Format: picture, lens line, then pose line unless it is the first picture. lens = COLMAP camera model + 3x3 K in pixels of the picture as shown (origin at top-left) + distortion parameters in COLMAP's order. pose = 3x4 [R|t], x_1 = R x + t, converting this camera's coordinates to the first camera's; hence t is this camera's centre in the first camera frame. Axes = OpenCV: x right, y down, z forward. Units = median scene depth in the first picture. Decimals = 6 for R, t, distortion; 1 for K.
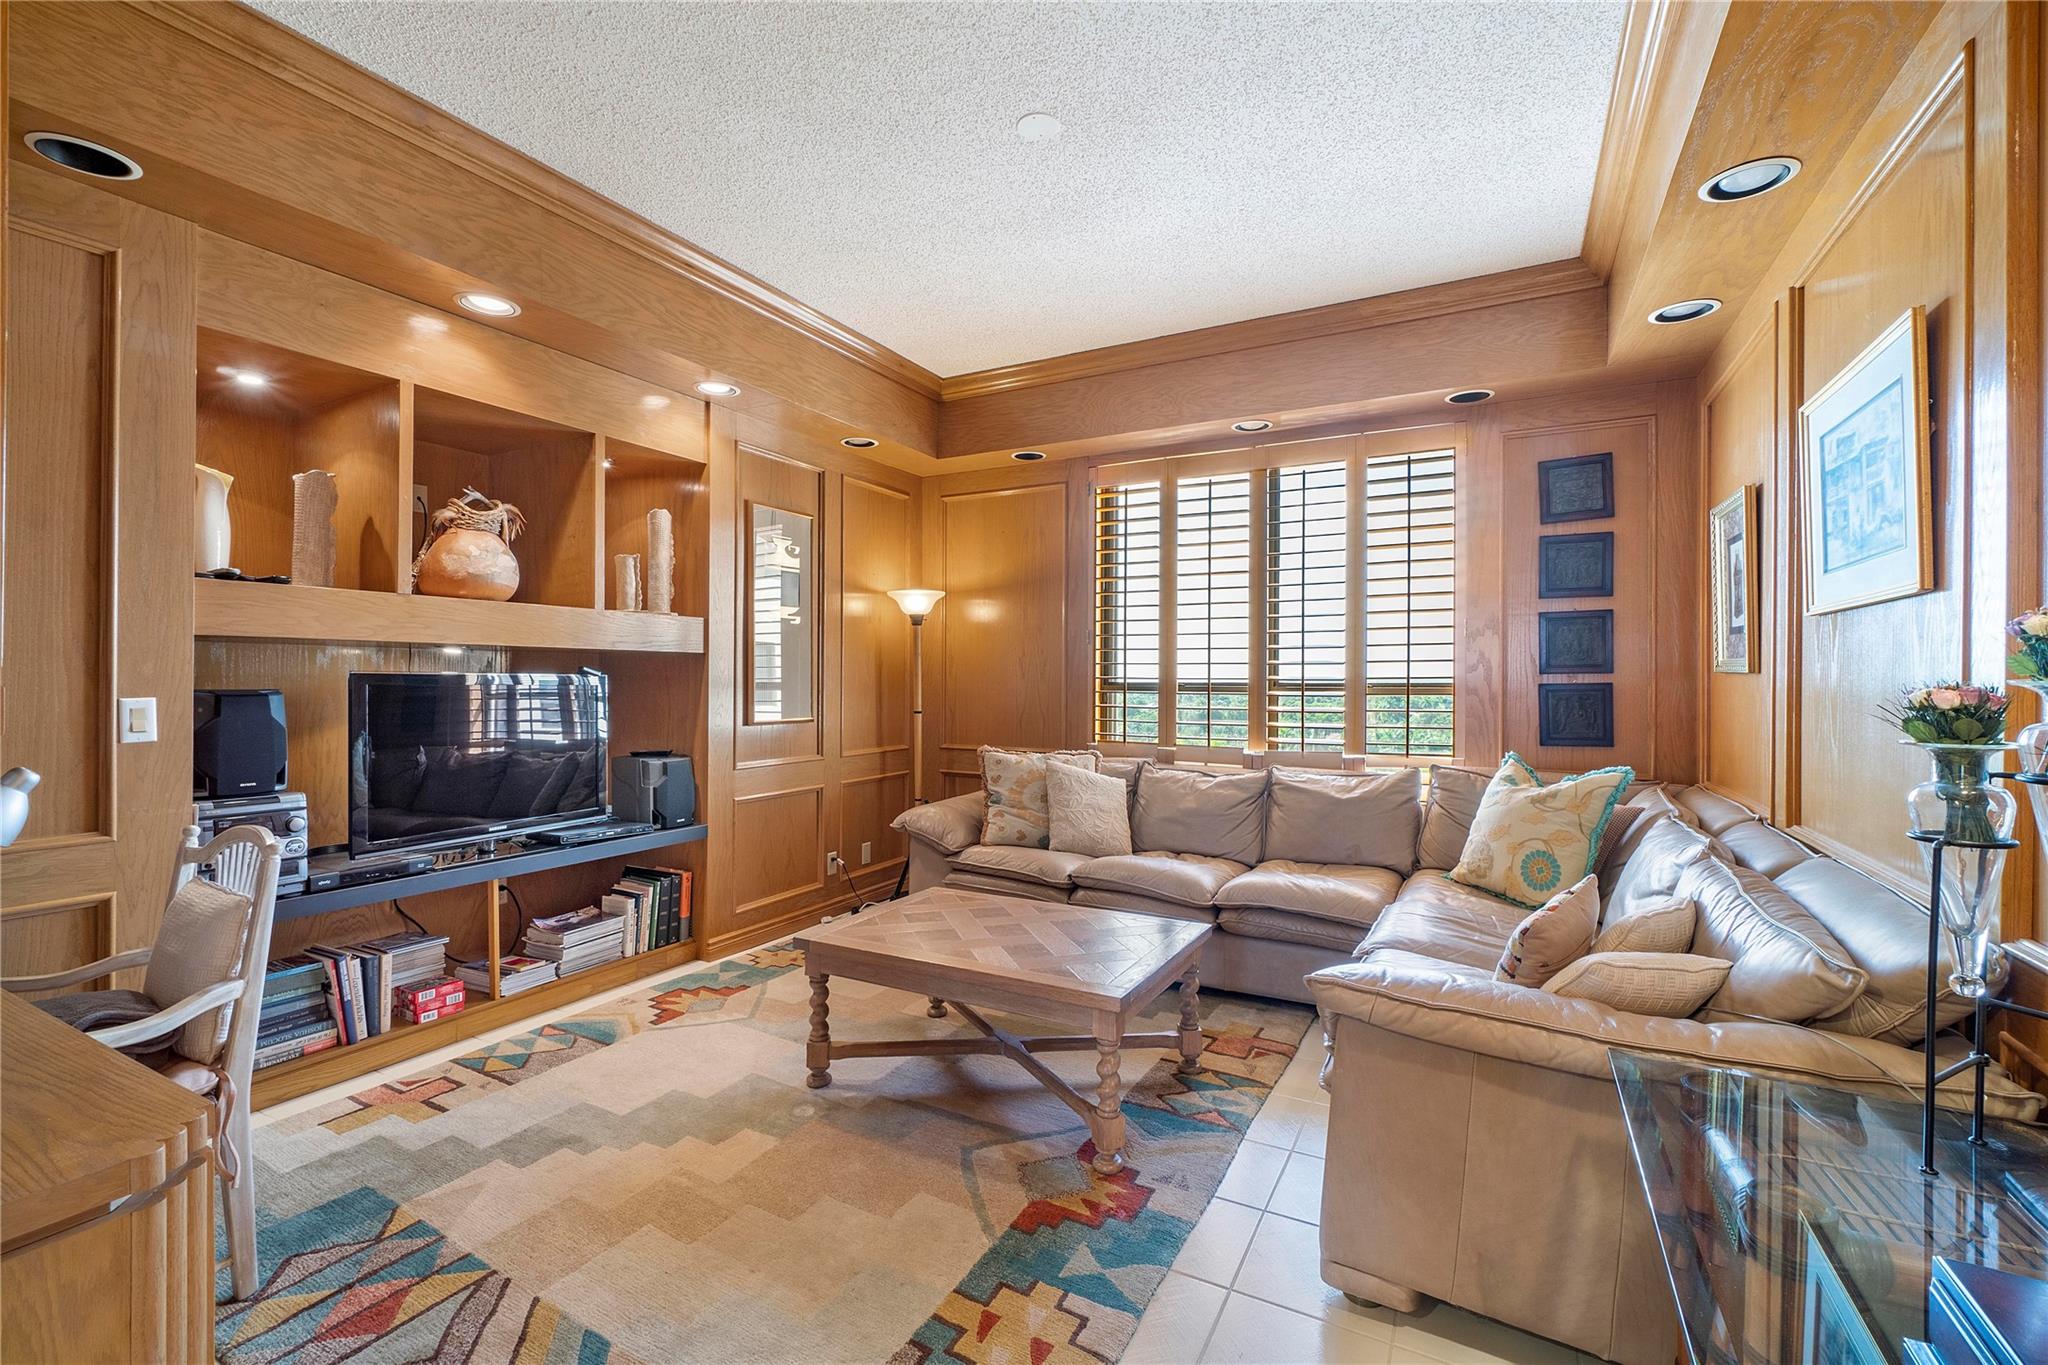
lens RADIAL K [[890.6, 0, 1016.8], [0, 890.6, 680.4], [0, 0, 1]] dist [-0.003776, -0.000159]
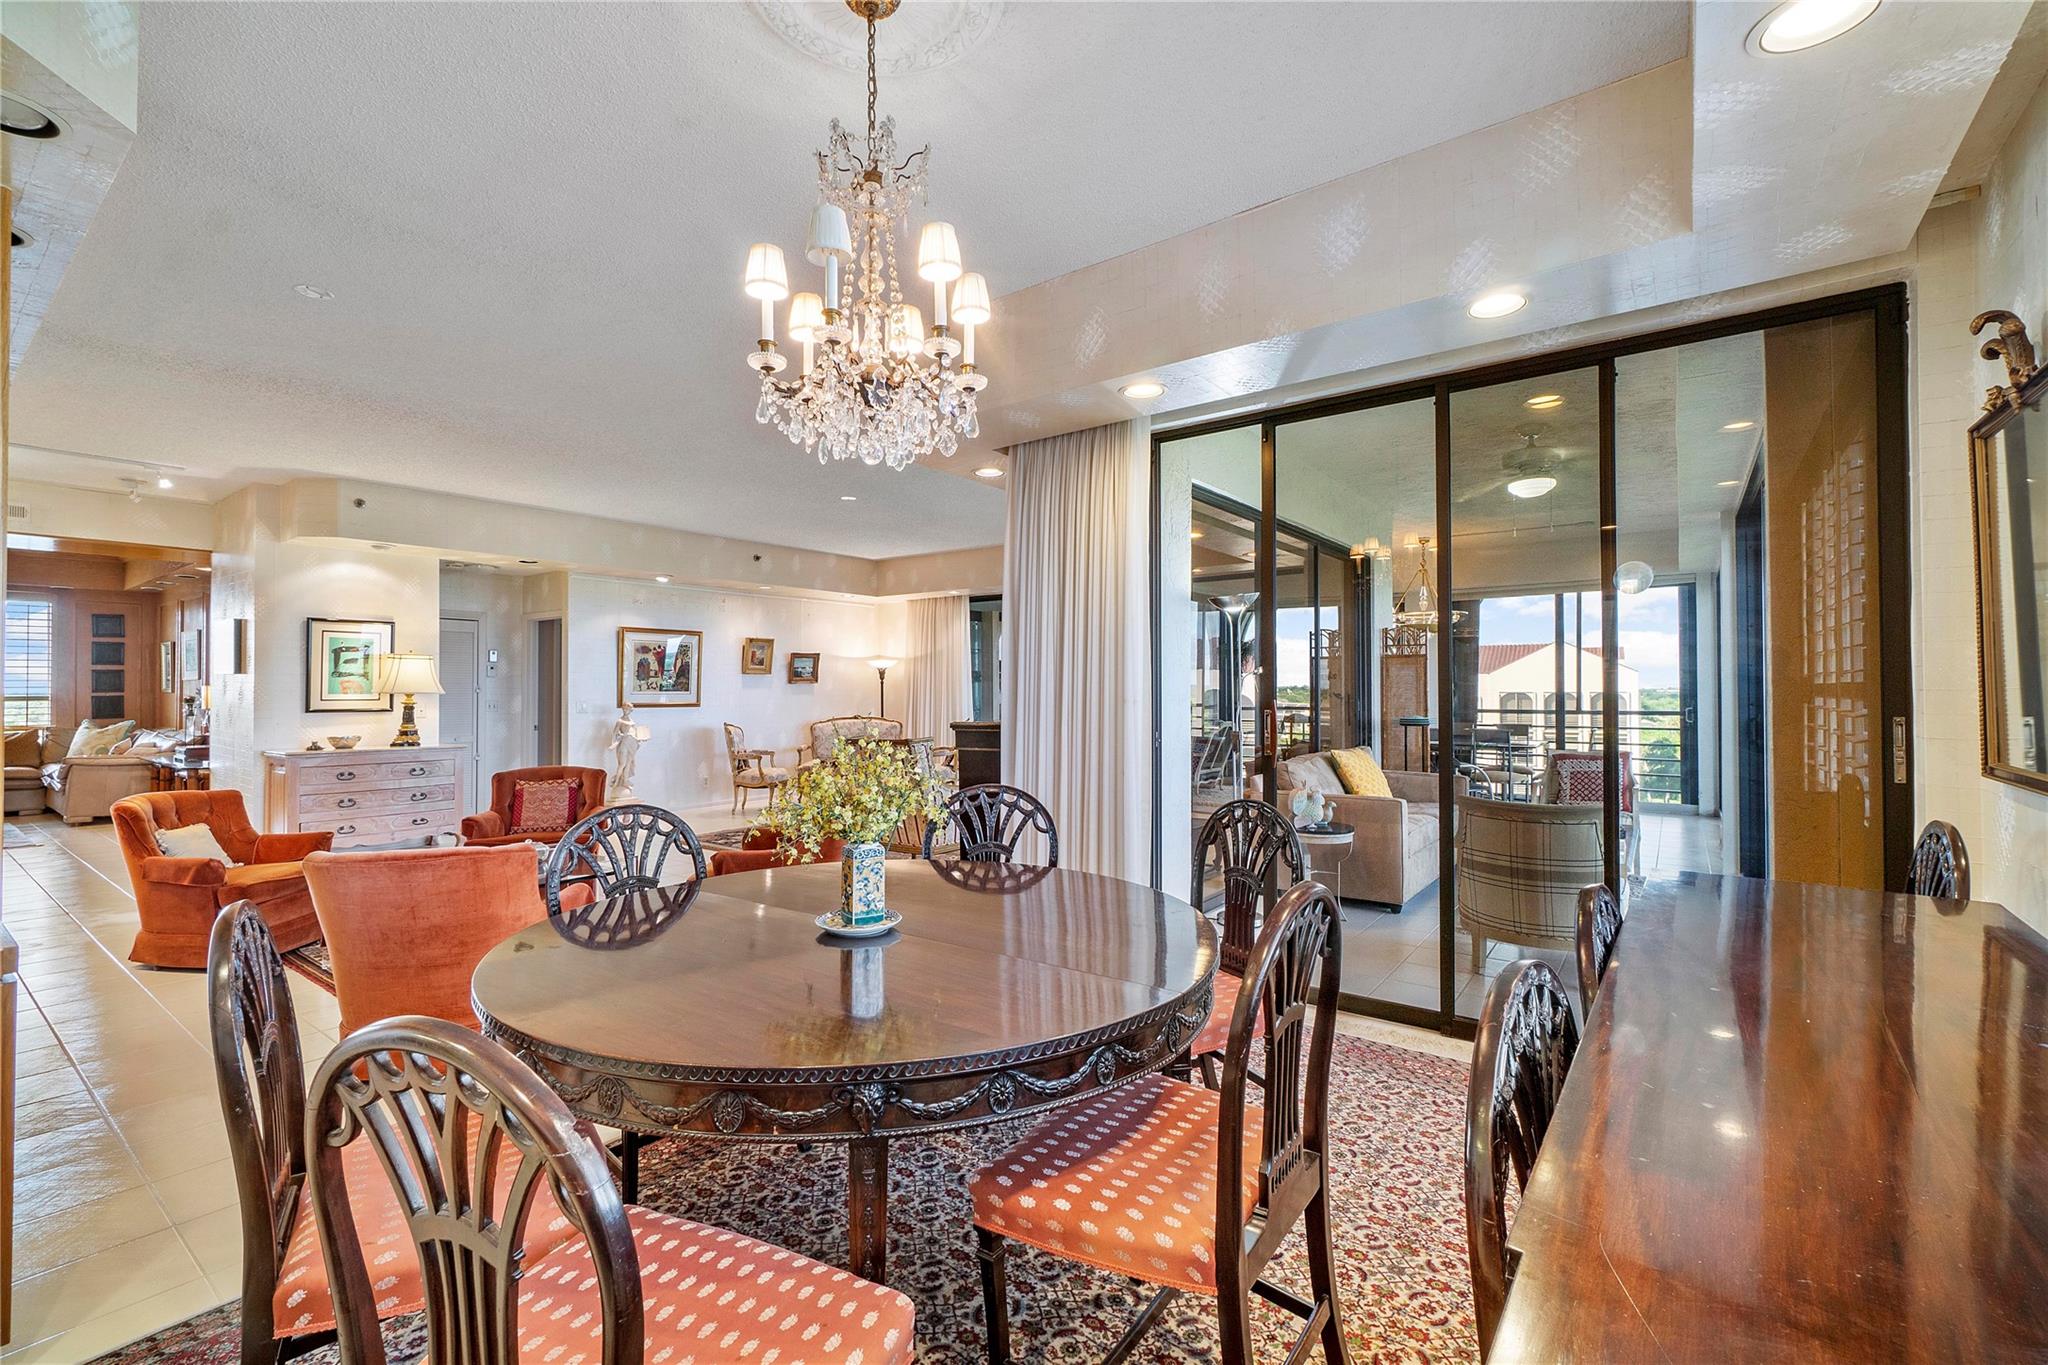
lens RADIAL K [[890.6, 0, 1021.7], [0, 890.6, 681.9], [0, 0, 1]] dist [-0.003776, -0.000159]
pose [[0.142598, 0.007475, 0.989753, -1.836627], [0.001716, 0.999968, -0.007799, -0.012080], [-0.989779, 0.002810, 0.142580, -2.390677]]
